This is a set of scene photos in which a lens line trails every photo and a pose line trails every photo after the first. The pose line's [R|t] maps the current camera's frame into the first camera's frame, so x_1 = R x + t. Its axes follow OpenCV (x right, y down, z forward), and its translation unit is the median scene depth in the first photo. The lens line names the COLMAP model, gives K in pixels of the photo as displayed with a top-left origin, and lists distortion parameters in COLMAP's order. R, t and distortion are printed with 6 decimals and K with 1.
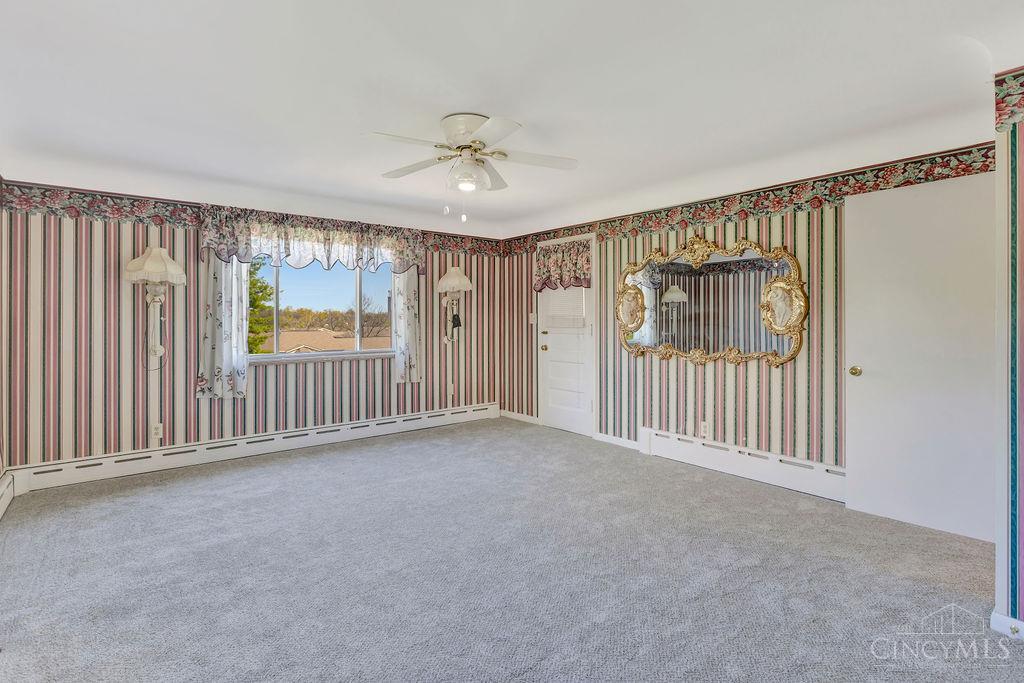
lens RADIAL K [[489.0, 0, 510.8], [0, 489.0, 315.8], [0, 0, 1]] dist [-0.001234, -0.000108]
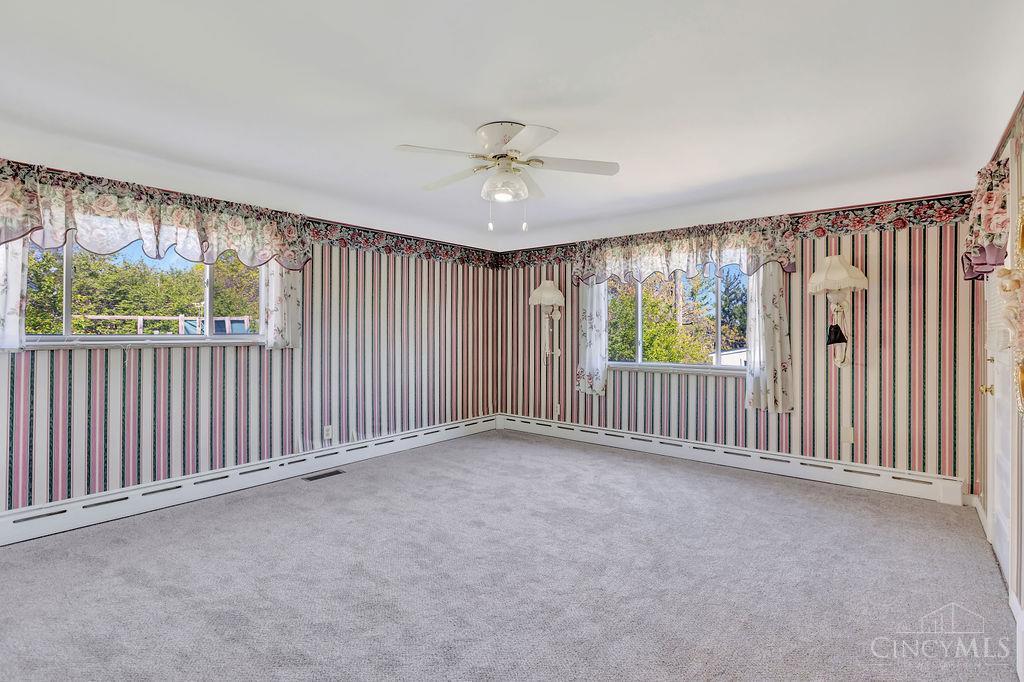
lens RADIAL K [[501.8, 0, 510.7], [0, 501.8, 329.6], [0, 0, 1]] dist [0.000919, 0.000227]
pose [[0.218858, -0.000798, -0.975756, 0.545391], [-0.001793, 0.999998, -0.001220, 0.006177], [0.975755, 0.002017, 0.218856, 0.458812]]
